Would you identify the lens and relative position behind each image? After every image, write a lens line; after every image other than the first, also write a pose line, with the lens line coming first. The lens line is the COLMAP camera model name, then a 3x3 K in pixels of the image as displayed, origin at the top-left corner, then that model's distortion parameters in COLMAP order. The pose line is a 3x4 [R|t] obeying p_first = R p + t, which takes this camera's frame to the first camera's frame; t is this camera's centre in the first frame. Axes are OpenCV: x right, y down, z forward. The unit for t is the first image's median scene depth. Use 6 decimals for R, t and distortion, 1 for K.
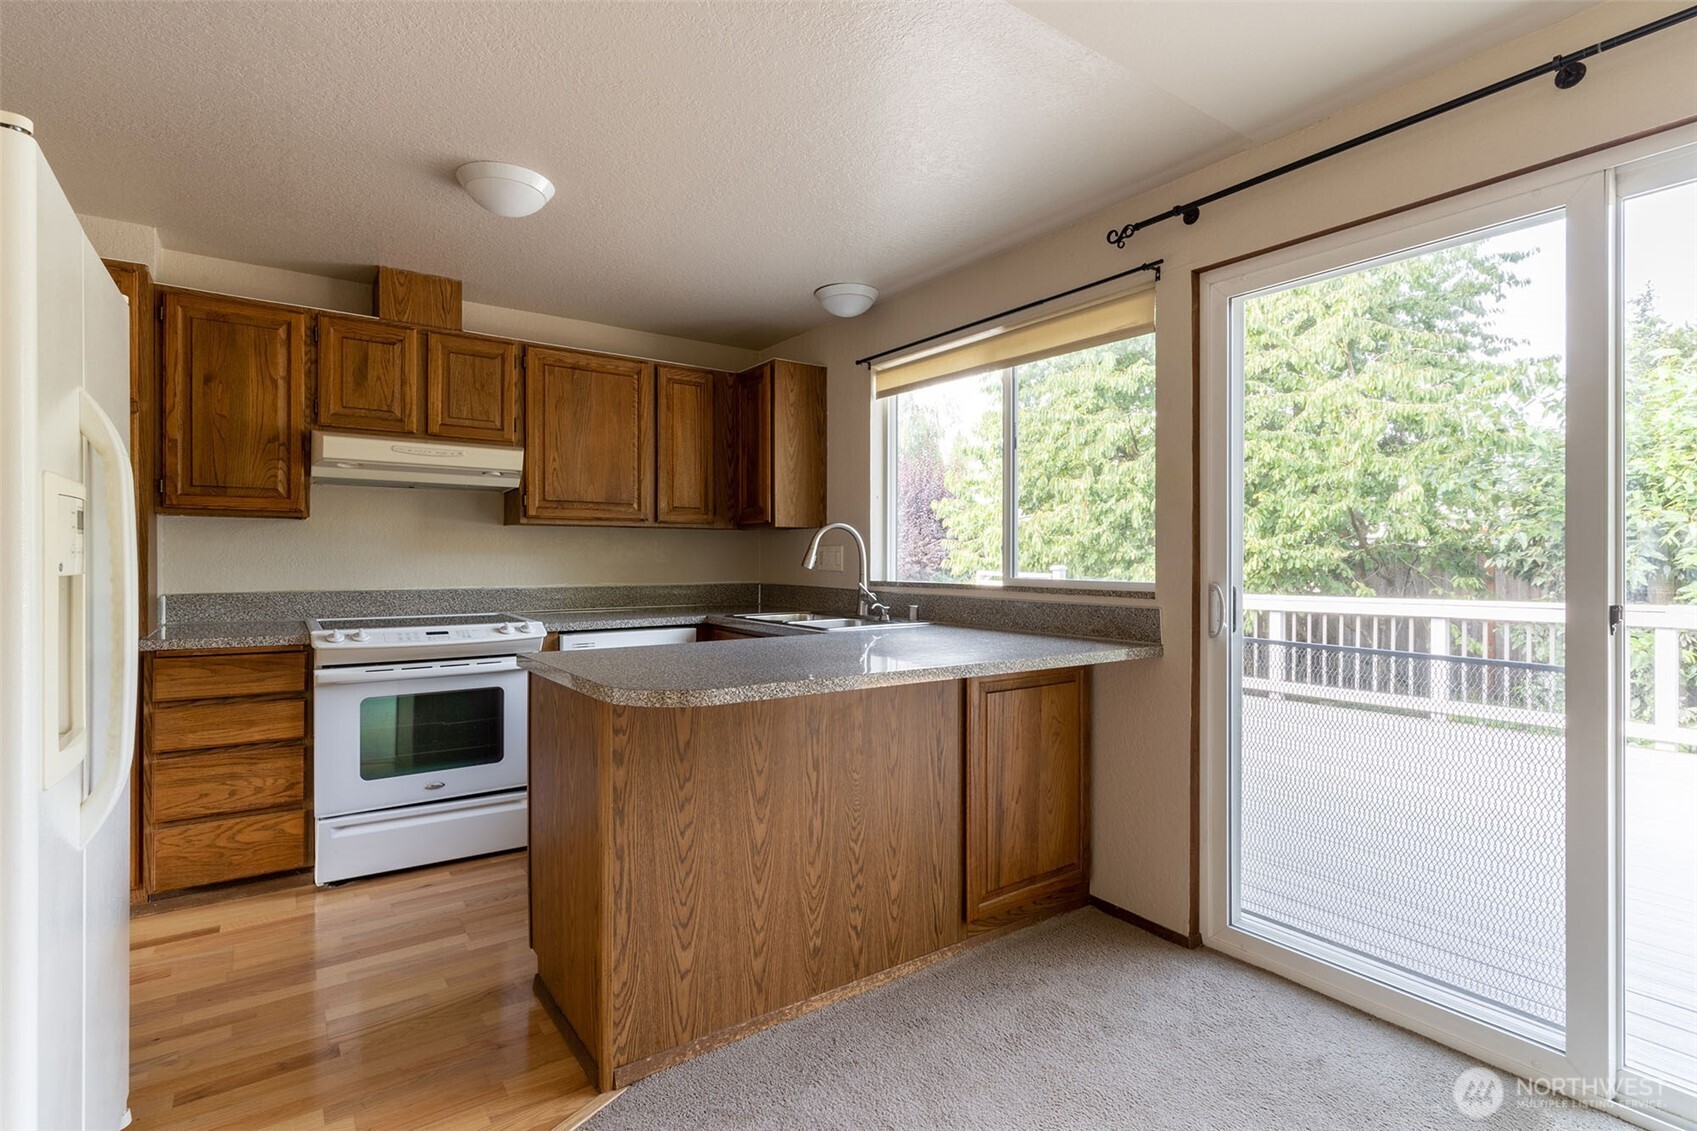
lens RADIAL K [[812.8, 0, 848.5], [0, 812.8, 565.5], [0, 0, 1]] dist [0.002750, 0.000549]
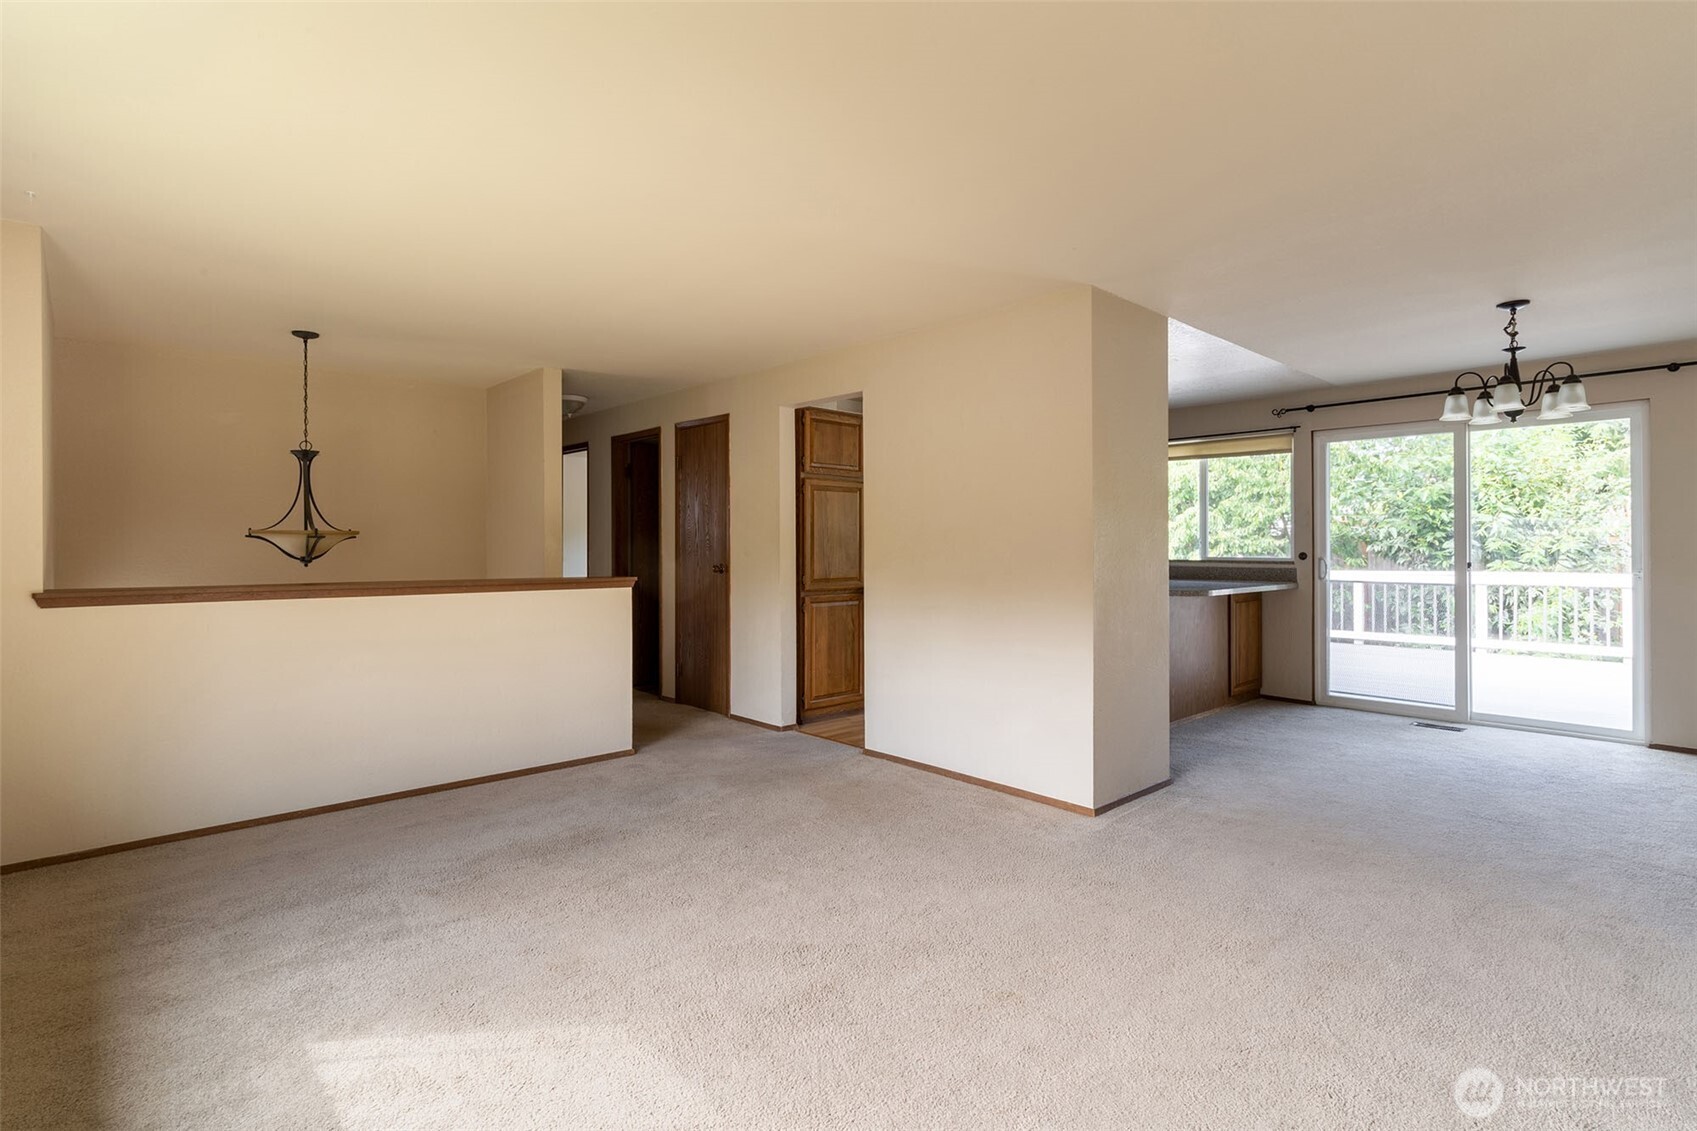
lens RADIAL K [[818.0, 0, 847.7], [0, 818.0, 546.6], [0, 0, 1]] dist [0.000416, 0.000022]
pose [[0.991410, -0.004252, 0.130719, -0.977817], [0.005355, 0.999953, -0.008089, 0.003264], [-0.130679, 0.008719, 0.991386, -0.959724]]
